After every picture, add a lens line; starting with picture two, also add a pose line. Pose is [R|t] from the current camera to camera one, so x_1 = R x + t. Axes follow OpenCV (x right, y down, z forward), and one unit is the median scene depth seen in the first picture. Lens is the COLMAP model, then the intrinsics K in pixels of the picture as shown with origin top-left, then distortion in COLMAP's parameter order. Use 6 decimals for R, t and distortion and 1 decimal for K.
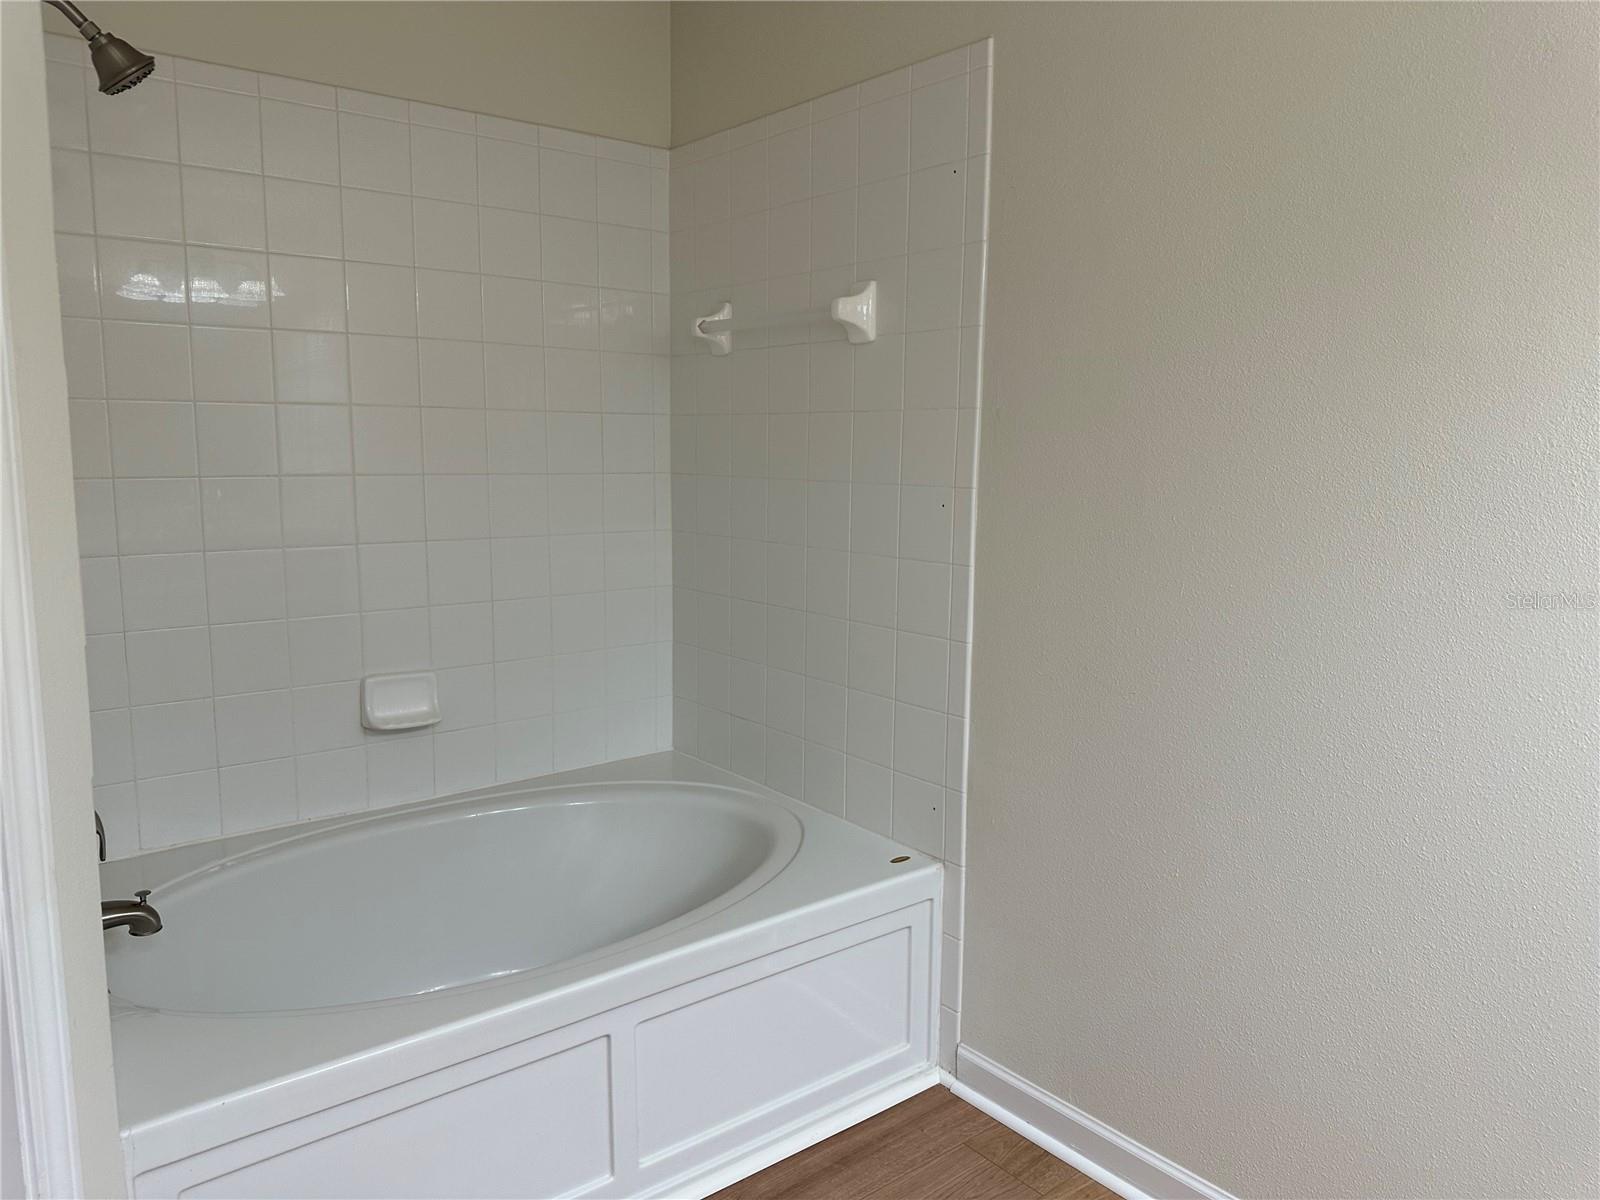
lens RADIAL K [[1118.6, 0, 801.4], [0, 1118.6, 599.4], [0, 0, 1]] dist [0.040406, -0.039935]
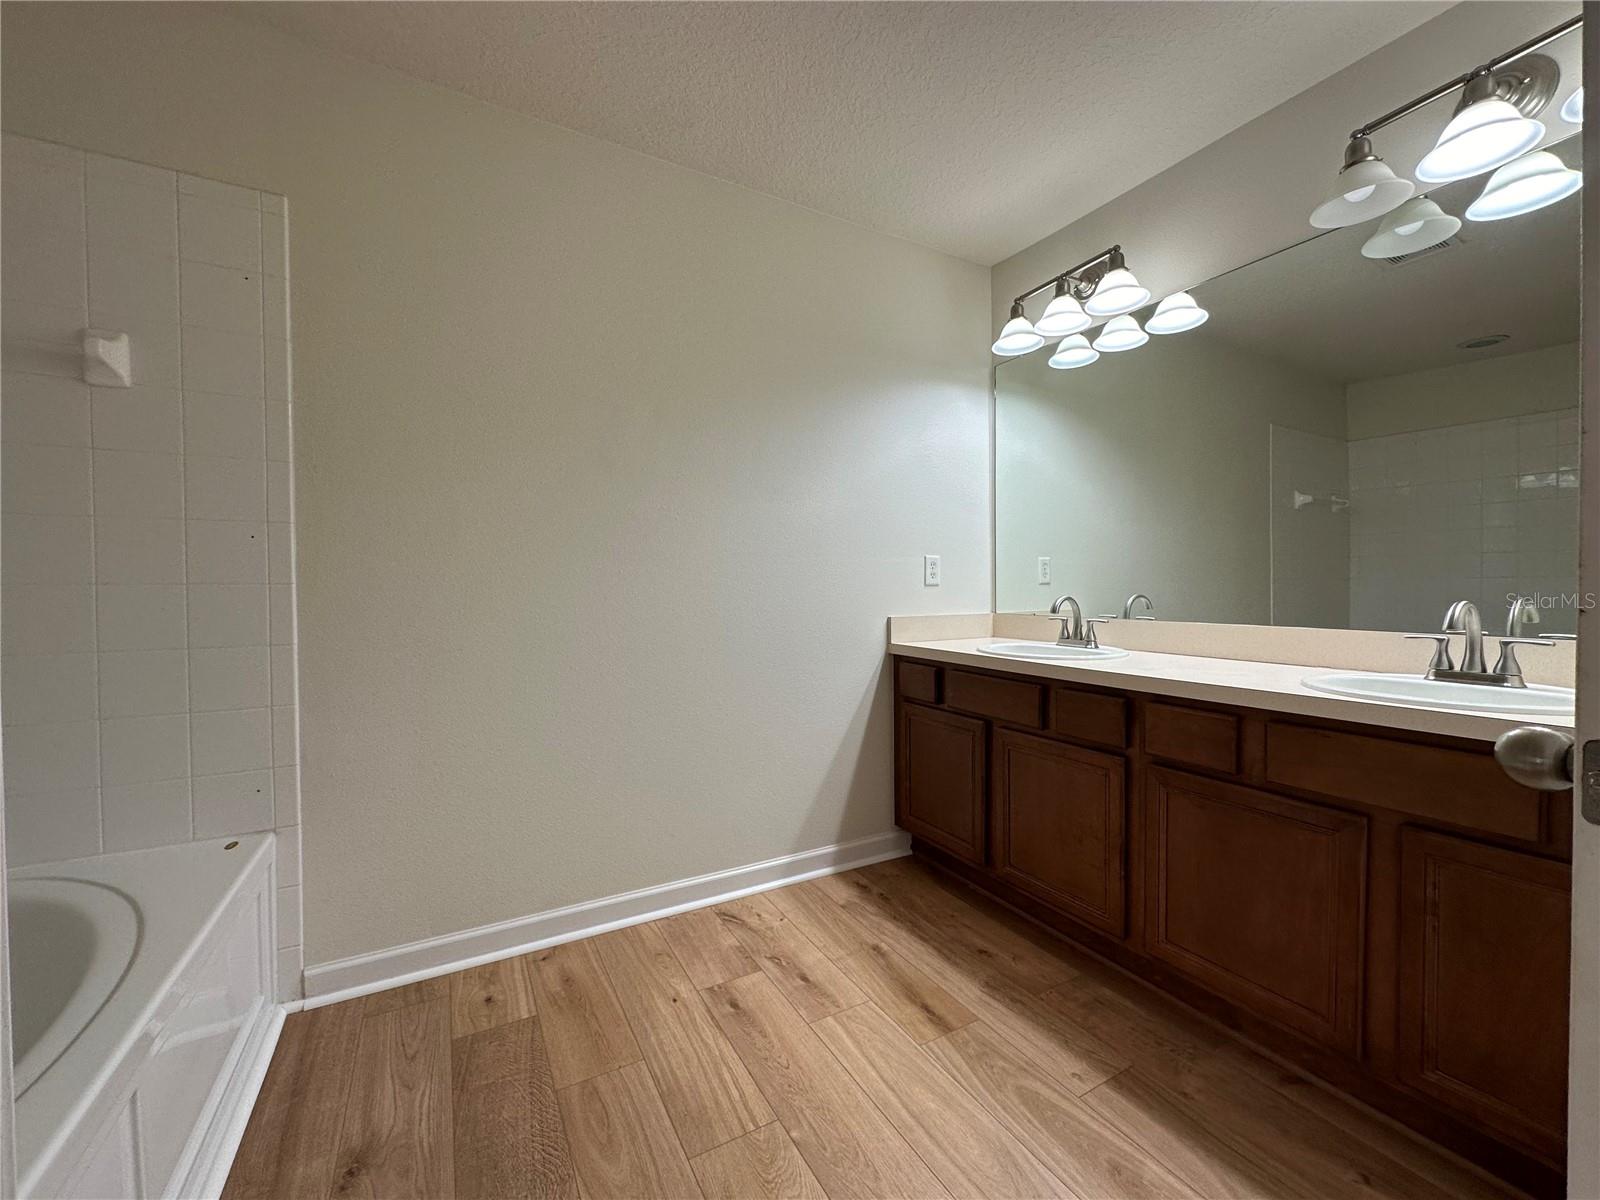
lens RADIAL K [[638.9, 0, 802.2], [0, 638.9, 601.4], [0, 0, 1]] dist [-0.004549, 0.000832]
pose [[0.183895, -0.039412, 0.982155, -0.434512], [0.134621, 0.990790, 0.014553, 0.054618], [-0.973684, 0.129542, 0.187507, 0.278096]]
